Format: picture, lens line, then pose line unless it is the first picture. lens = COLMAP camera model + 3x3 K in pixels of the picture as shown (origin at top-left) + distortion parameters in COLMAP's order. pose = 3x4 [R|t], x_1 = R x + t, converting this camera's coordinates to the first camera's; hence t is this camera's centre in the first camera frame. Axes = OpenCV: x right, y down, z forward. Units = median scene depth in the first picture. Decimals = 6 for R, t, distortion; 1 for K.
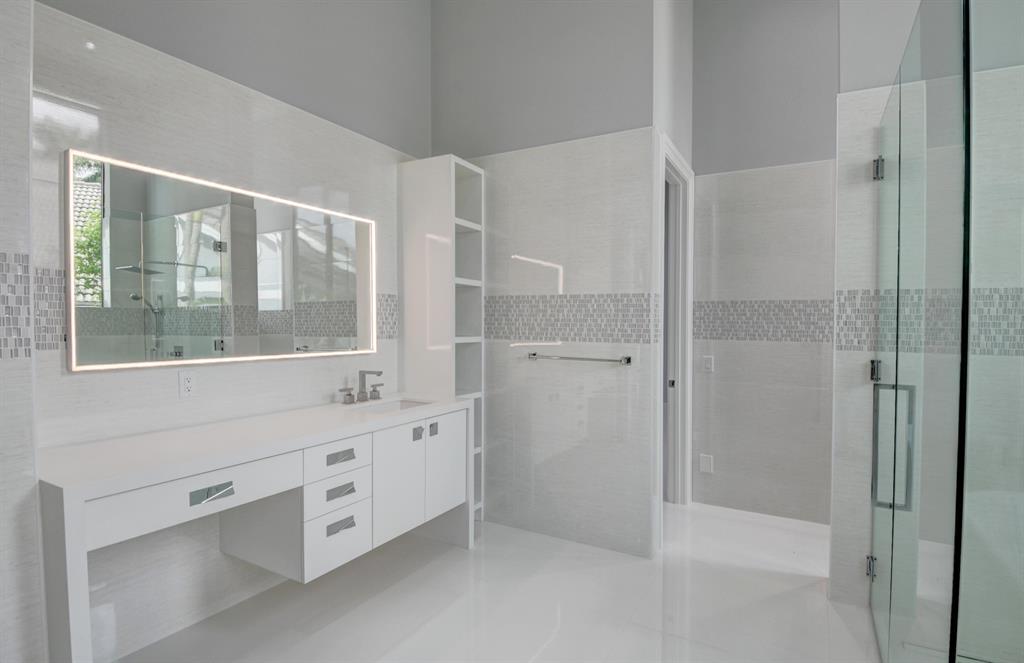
lens RADIAL K [[527.6, 0, 510.7], [0, 527.6, 331.7], [0, 0, 1]] dist [0.000487, 0.000059]
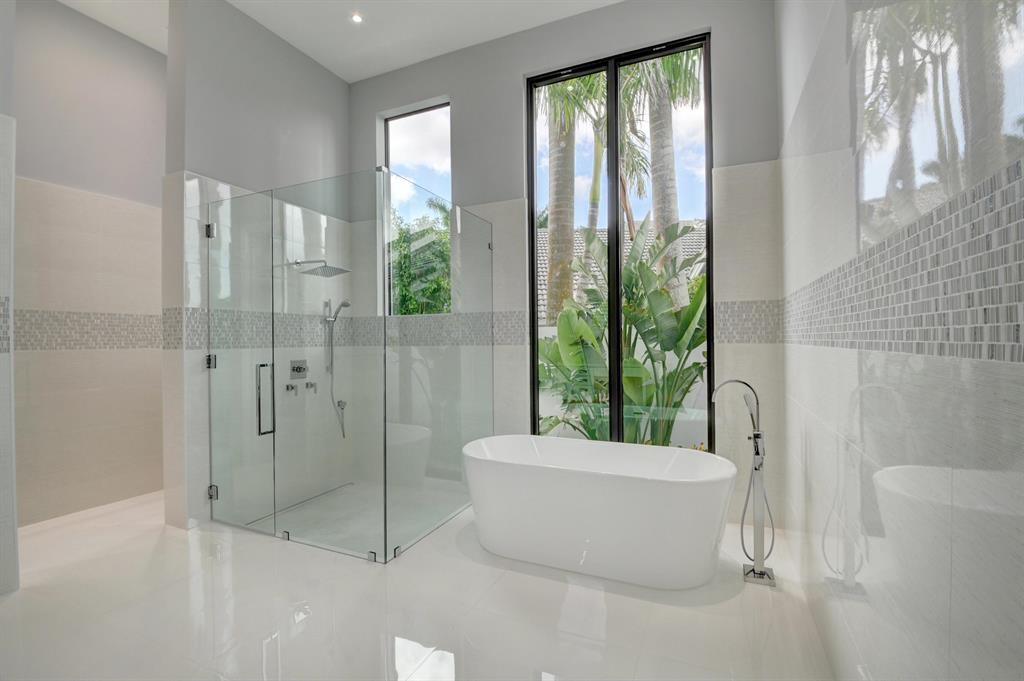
lens RADIAL K [[461.1, 0, 511.0], [0, 461.1, 336.6], [0, 0, 1]] dist [-0.011248, -0.009460]
pose [[-0.096097, -0.003233, 0.995367, -0.486674], [0.027956, 0.999591, 0.005946, 0.012235], [-0.994979, 0.028398, -0.095967, 0.182172]]
